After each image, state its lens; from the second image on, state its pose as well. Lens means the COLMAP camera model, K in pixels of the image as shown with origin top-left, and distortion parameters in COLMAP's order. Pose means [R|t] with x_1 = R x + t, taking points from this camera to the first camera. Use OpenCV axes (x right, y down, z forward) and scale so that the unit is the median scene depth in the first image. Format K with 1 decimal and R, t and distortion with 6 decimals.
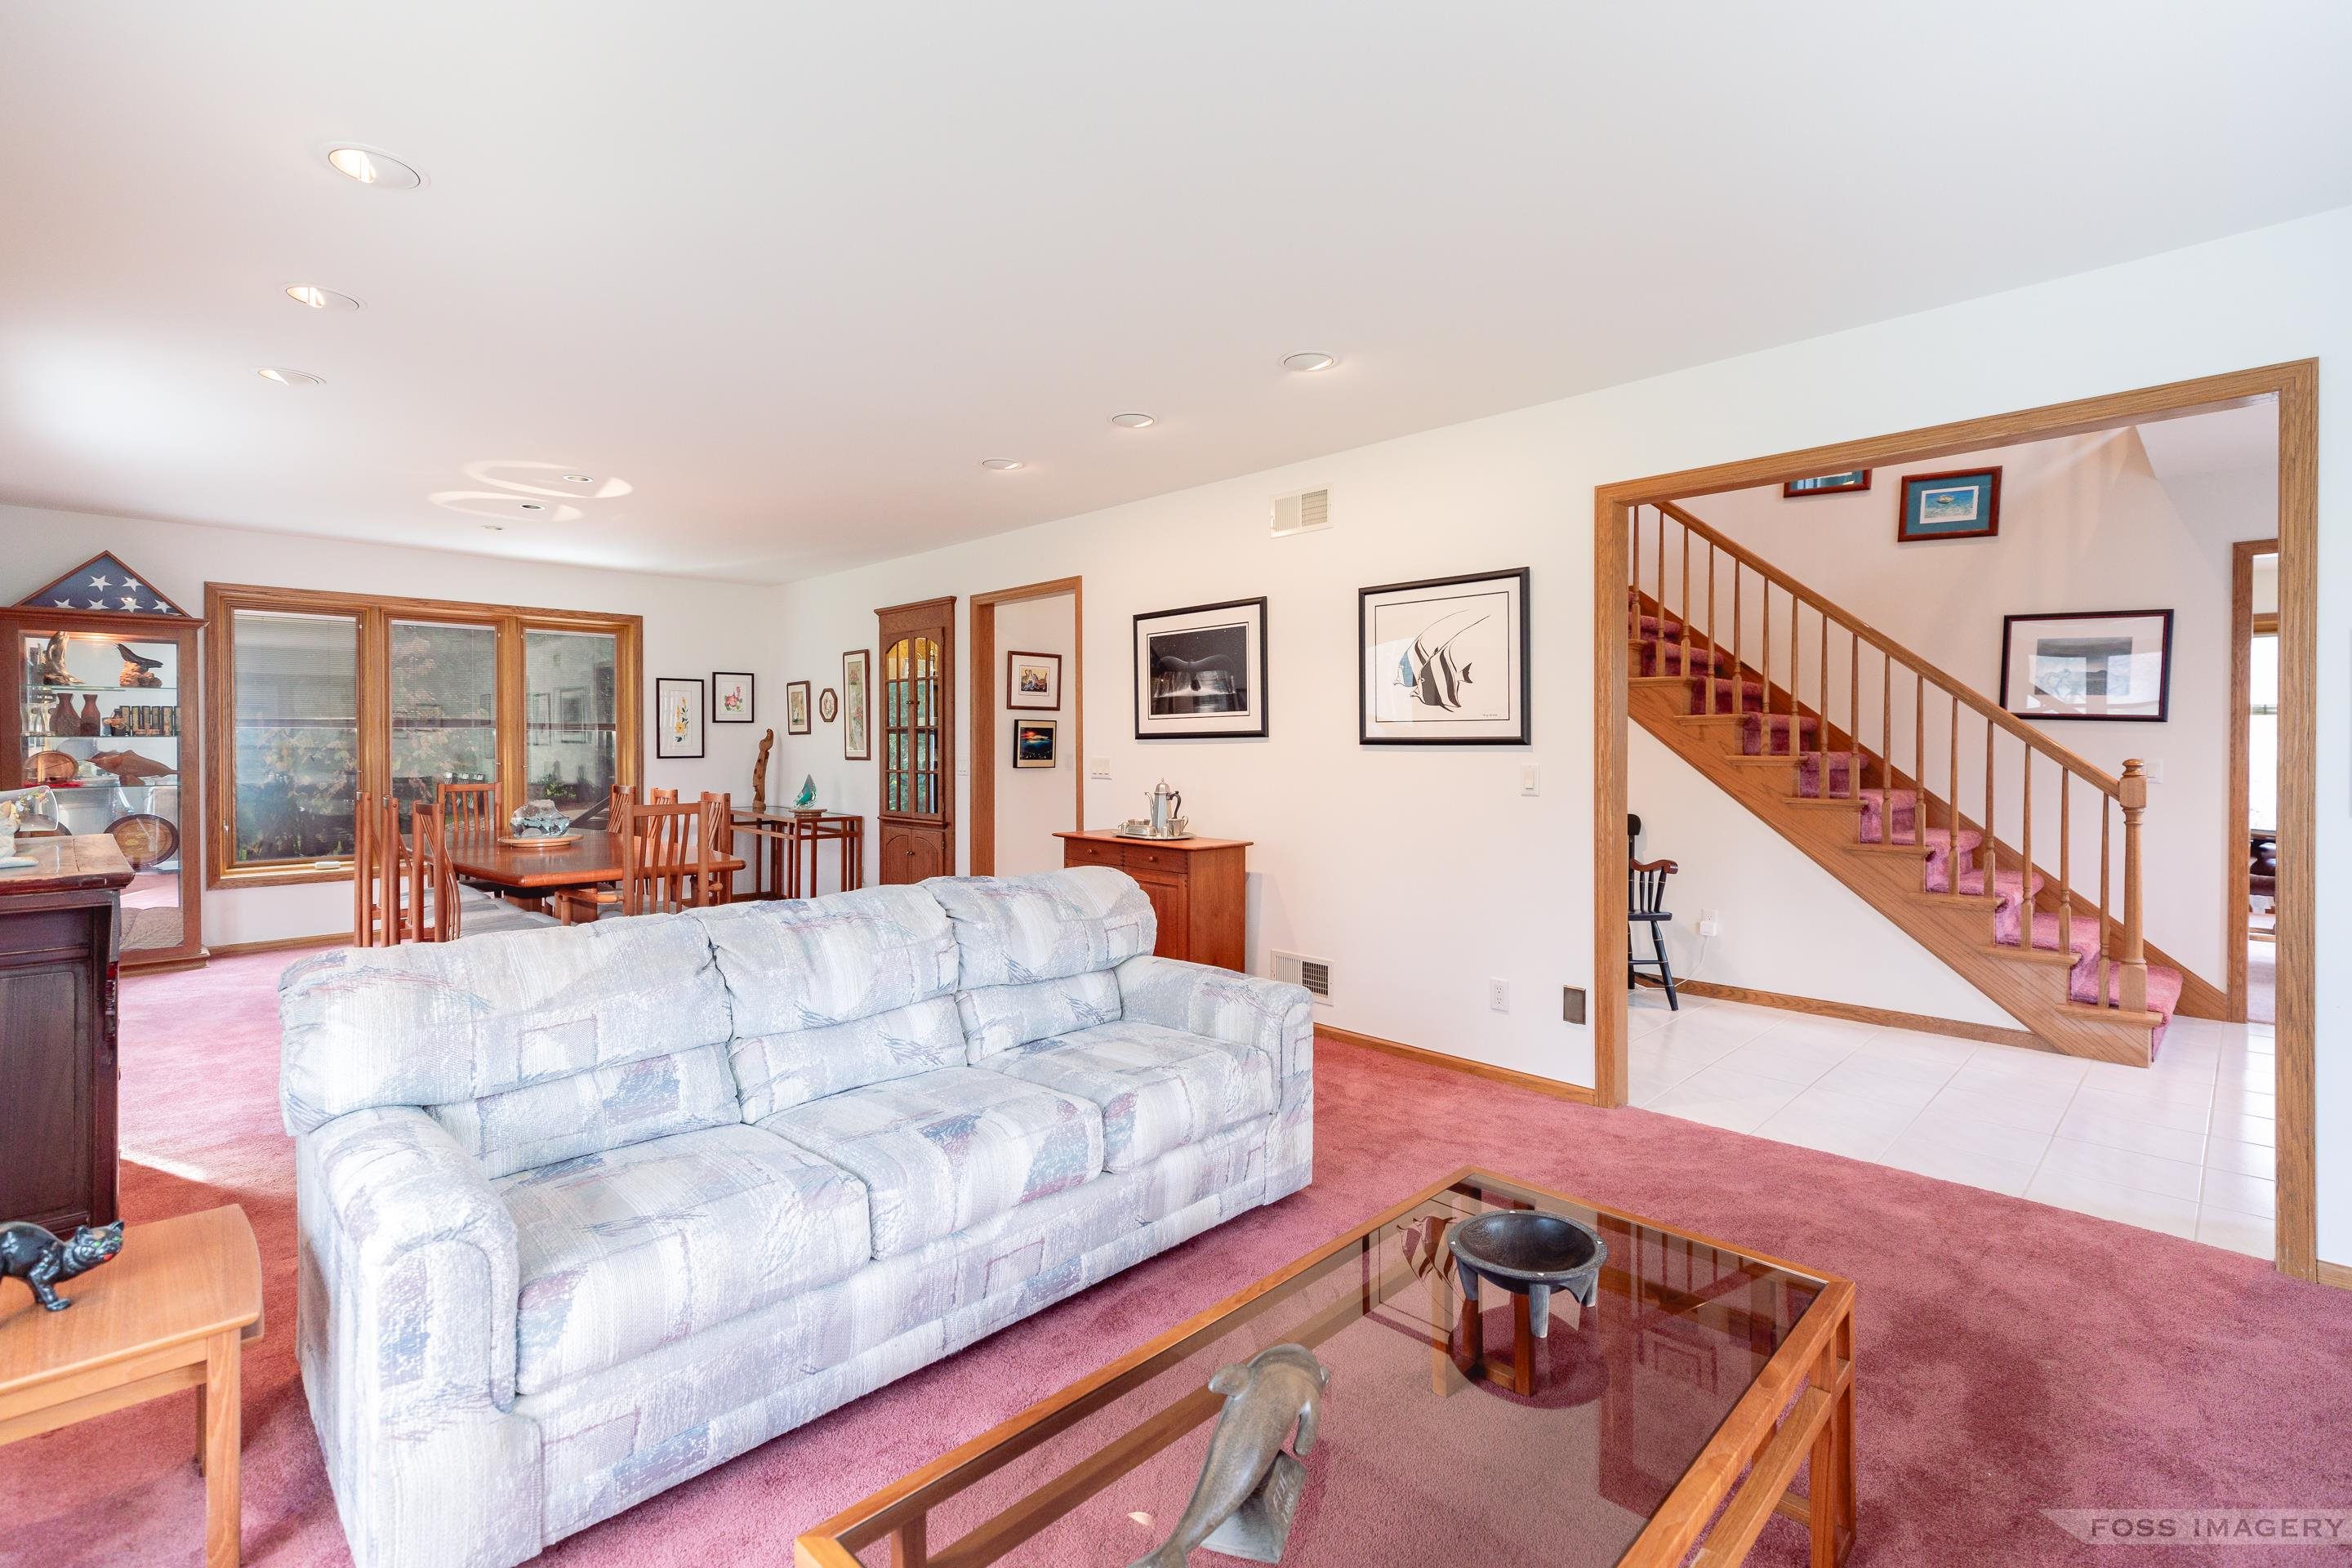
lens RADIAL K [[1056.5, 0, 1172.6], [0, 1056.5, 762.6], [0, 0, 1]] dist [0.002257, -0.000091]
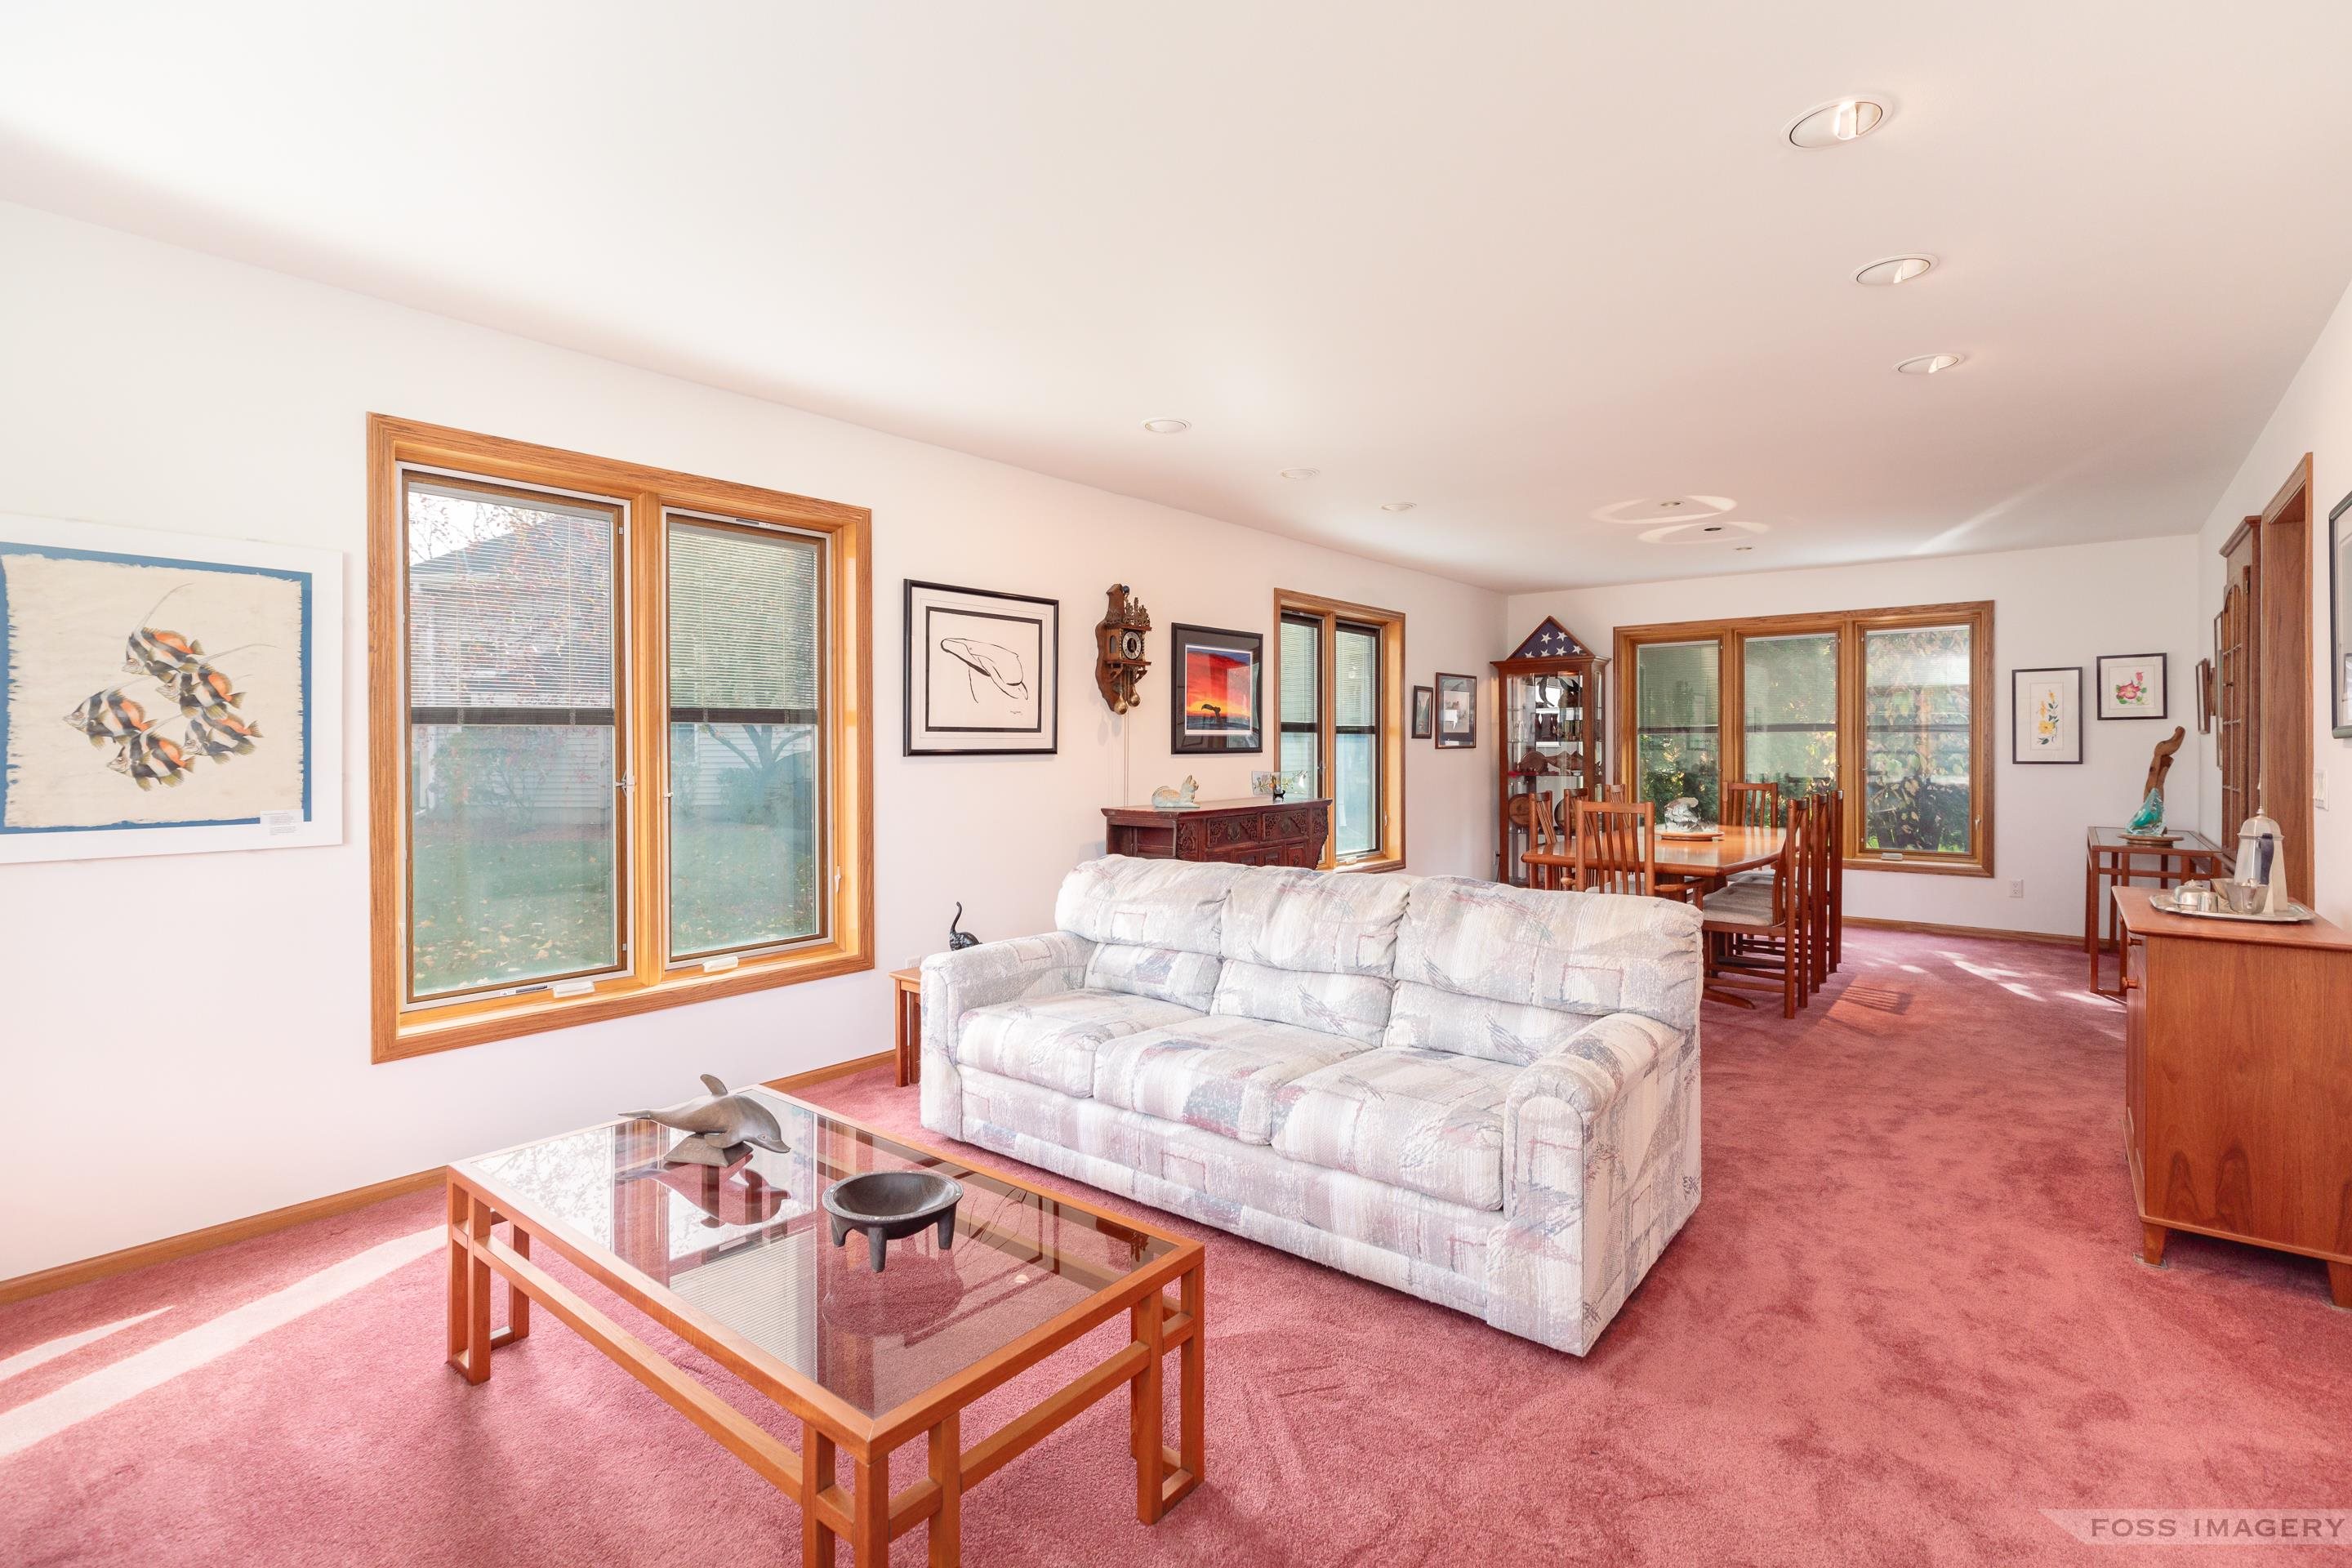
lens RADIAL K [[1056.5, 0, 1171.7], [0, 1056.5, 759.9], [0, 0, 1]] dist [0.002257, -0.000091]
pose [[0.118043, 0.011180, -0.992946, 0.874634], [-0.016583, 0.999819, 0.009286, -0.011856], [0.992870, 0.015370, 0.118207, 0.681145]]
